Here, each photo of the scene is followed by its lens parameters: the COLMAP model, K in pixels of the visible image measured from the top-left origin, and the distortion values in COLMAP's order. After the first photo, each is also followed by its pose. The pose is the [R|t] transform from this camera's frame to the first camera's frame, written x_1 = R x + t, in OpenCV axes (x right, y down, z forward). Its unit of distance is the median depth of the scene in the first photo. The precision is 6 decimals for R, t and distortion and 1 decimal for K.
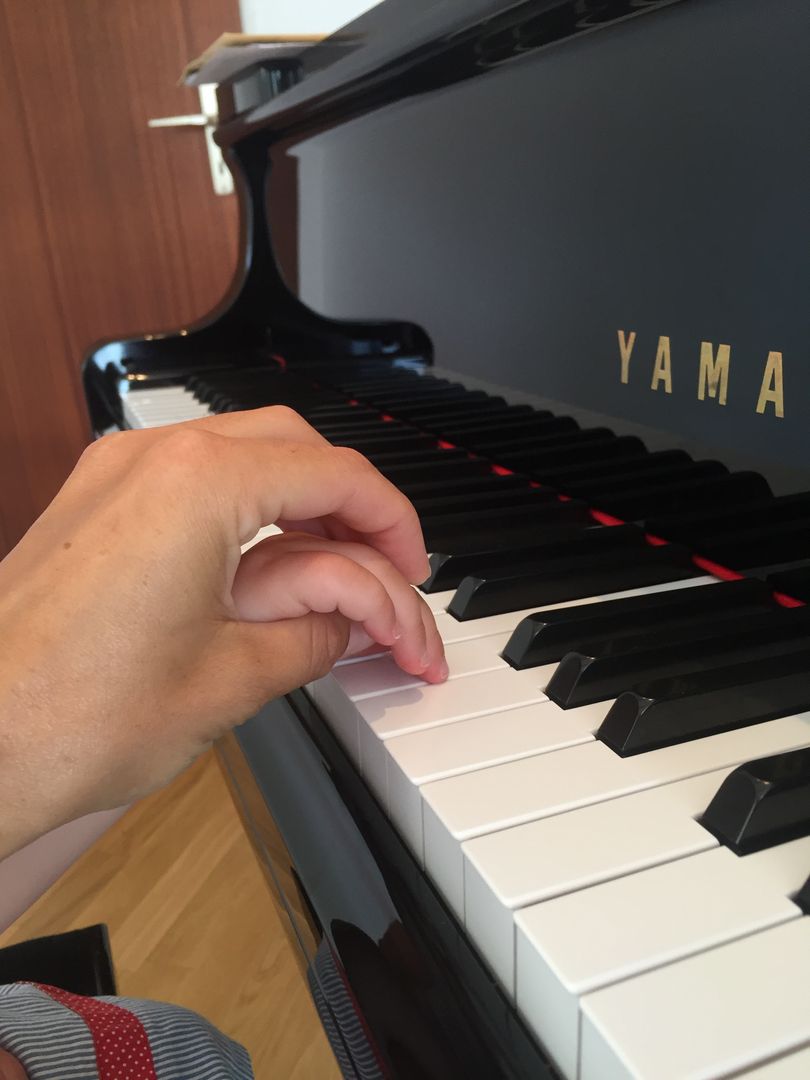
lens RADIAL K [[944.7, 0, 405.0], [0, 944.7, 540.0], [0, 0, 1]] dist [0.074812, -0.085453]
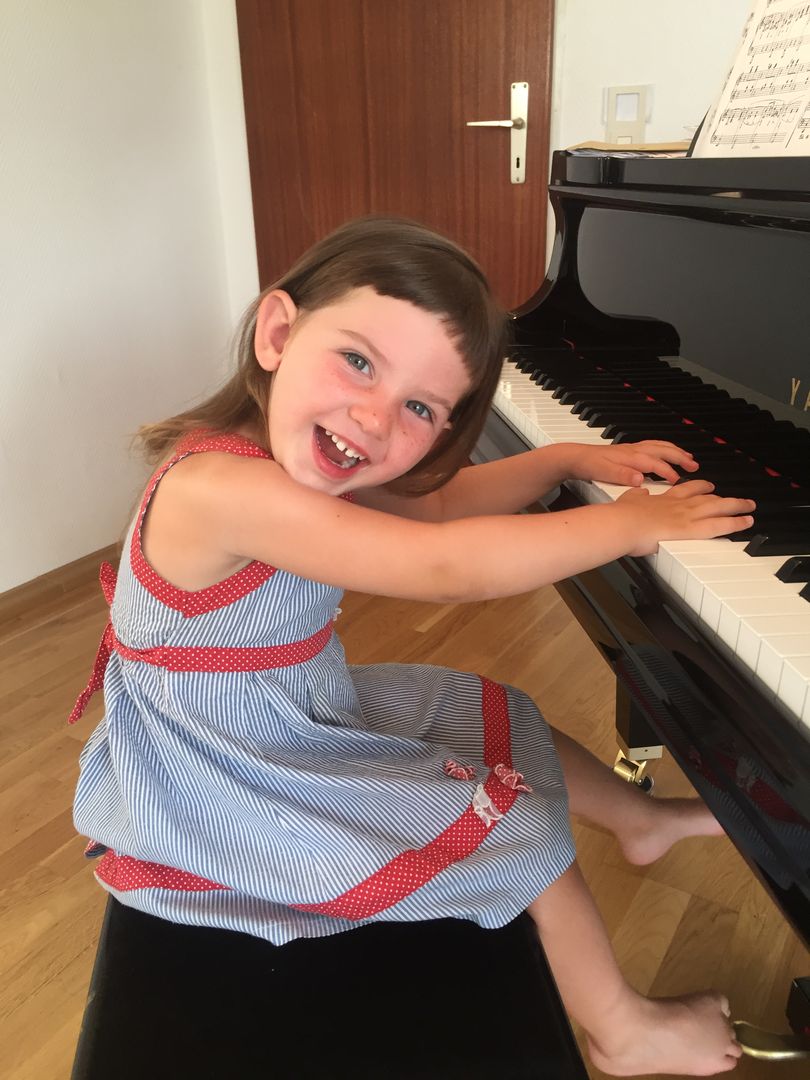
lens RADIAL K [[944.7, 0, 405.0], [0, 944.7, 540.0], [0, 0, 1]] dist [0.074812, -0.085453]
pose [[0.971134, 0.137319, -0.195046, -0.057333], [-0.124205, 0.989186, 0.078000, 0.026682], [0.203648, -0.051523, 0.977687, -0.517343]]
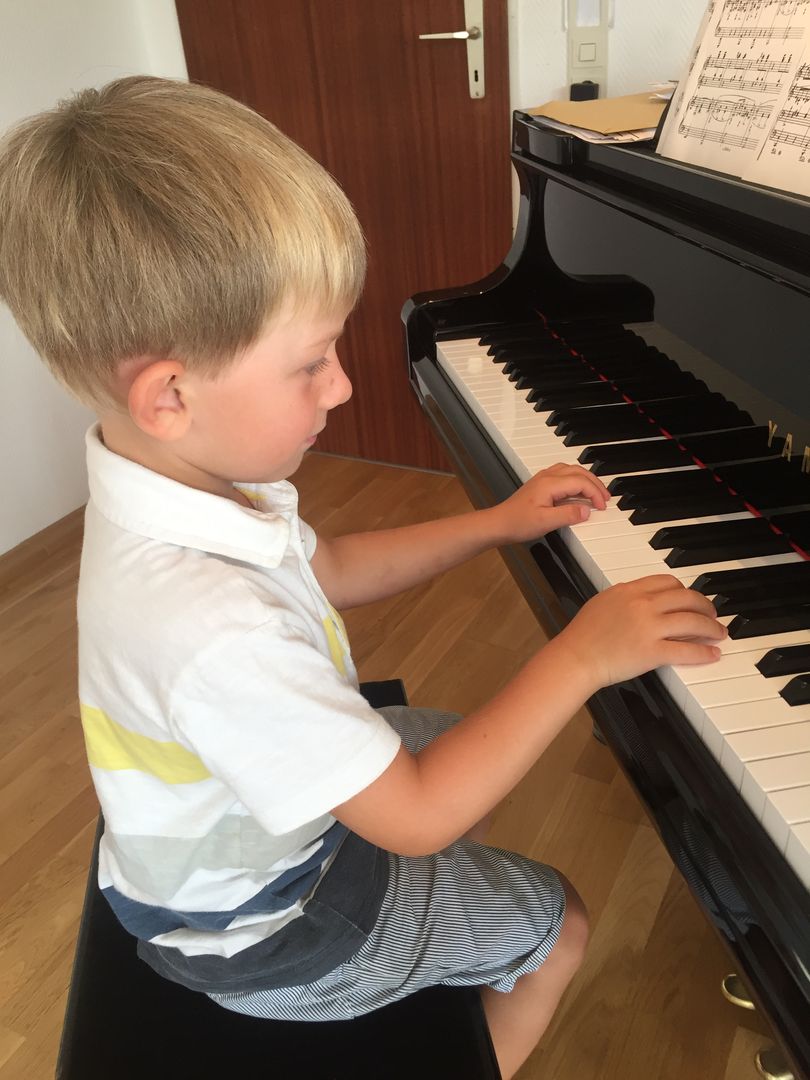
lens RADIAL K [[944.7, 0, 405.0], [0, 944.7, 540.0], [0, 0, 1]] dist [0.074812, -0.085453]
pose [[0.982278, 0.090337, -0.164223, -0.075638], [-0.054837, 0.976359, 0.209084, -0.159992], [0.179228, -0.196373, 0.964010, -0.488077]]
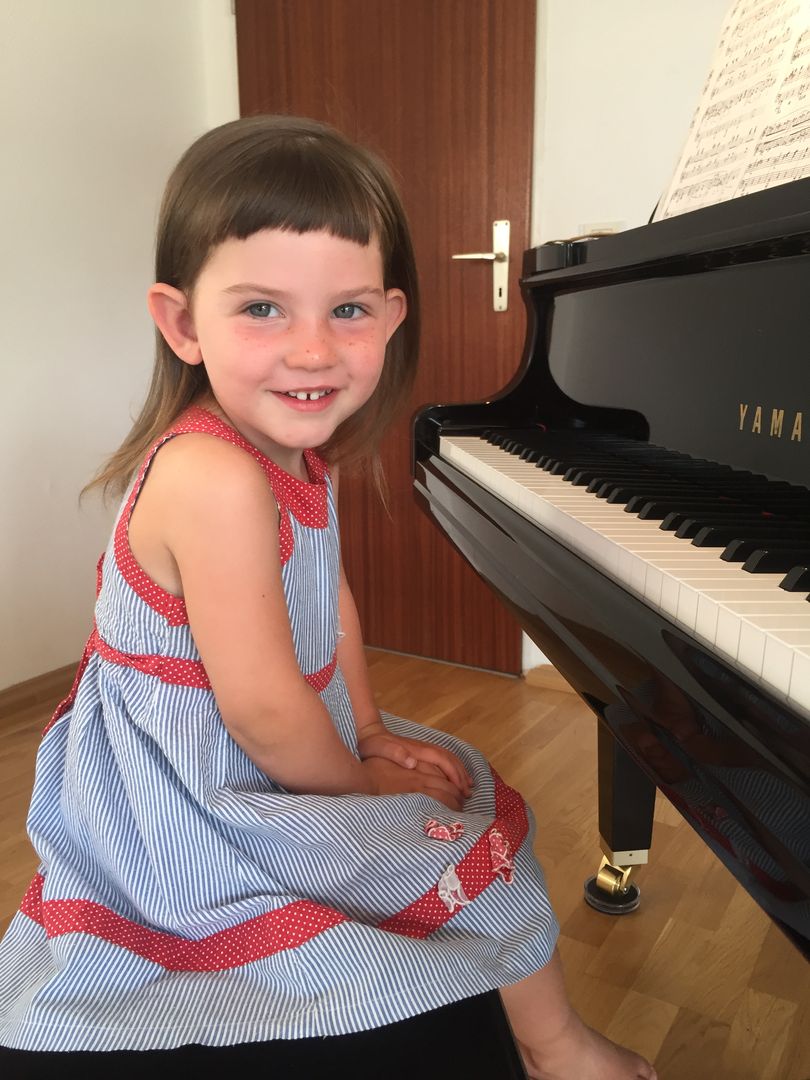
lens RADIAL K [[944.7, 0, 405.0], [0, 944.7, 540.0], [0, 0, 1]] dist [0.074812, -0.085453]
pose [[0.969142, 0.117915, -0.216473, 0.001906], [-0.140118, 0.986017, -0.090212, 0.160051], [0.202809, 0.117760, 0.972112, -0.498801]]
